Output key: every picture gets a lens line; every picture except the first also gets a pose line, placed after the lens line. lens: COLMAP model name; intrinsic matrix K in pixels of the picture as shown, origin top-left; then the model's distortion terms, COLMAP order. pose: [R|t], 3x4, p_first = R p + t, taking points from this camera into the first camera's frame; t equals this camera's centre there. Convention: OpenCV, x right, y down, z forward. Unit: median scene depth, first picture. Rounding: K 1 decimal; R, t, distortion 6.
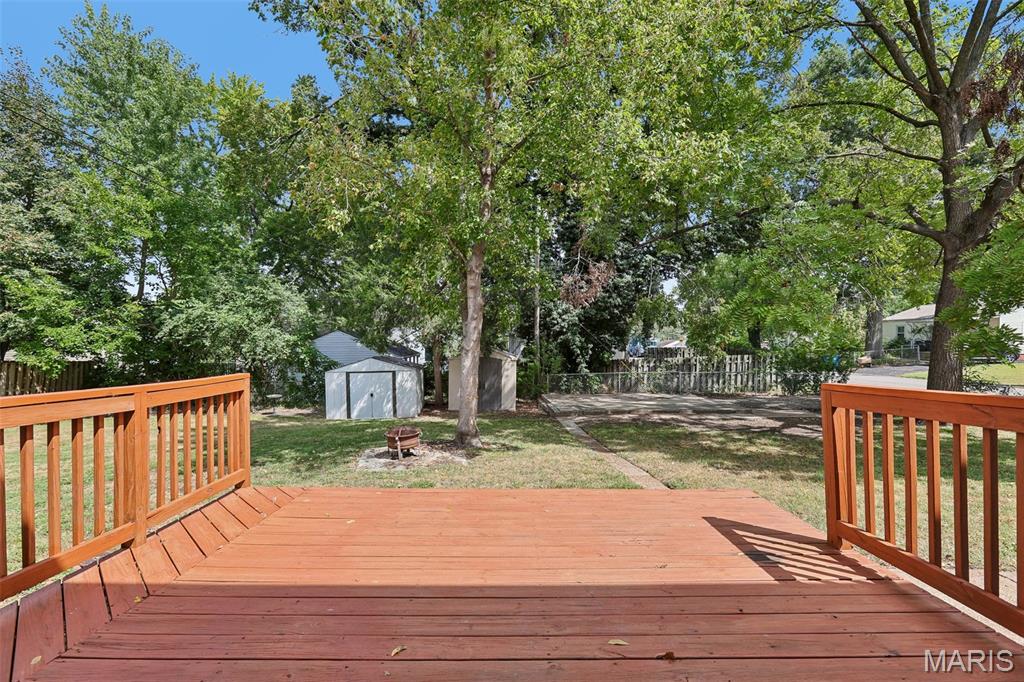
lens RADIAL K [[457.7, 0, 509.0], [0, 457.7, 343.2], [0, 0, 1]] dist [-0.000472, 0.000602]
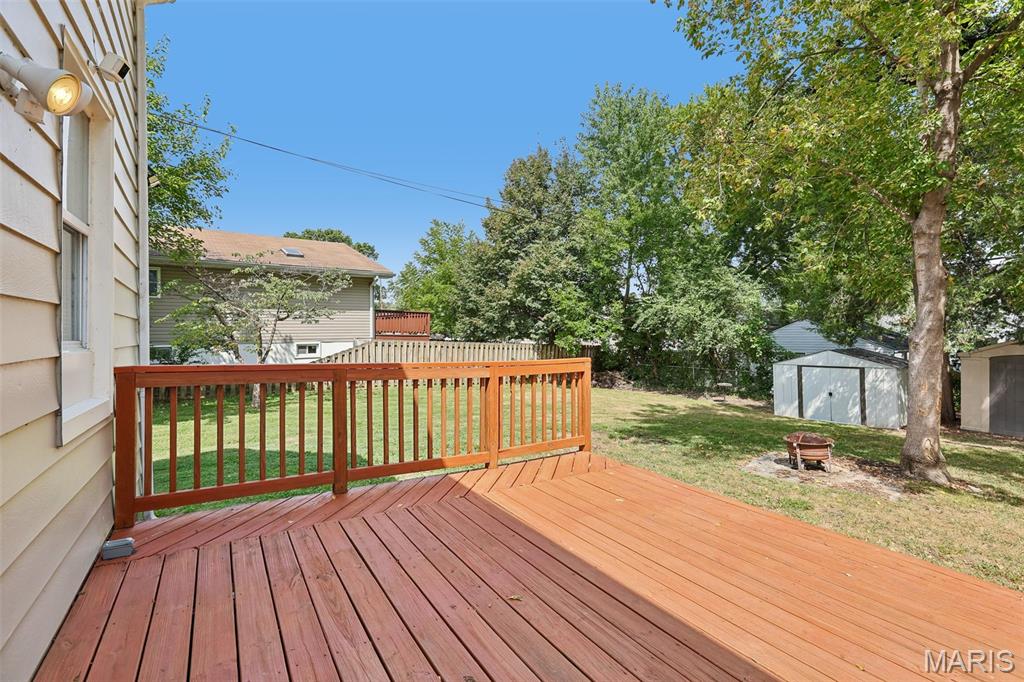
lens RADIAL K [[457.5, 0, 513.5], [0, 457.5, 321.8], [0, 0, 1]] dist [-0.003561, -0.000213]
pose [[0.550026, -0.017622, -0.834962, 0.090367], [-0.002213, 0.999743, -0.022558, -0.000596], [0.835145, 0.014256, 0.549845, 0.042827]]
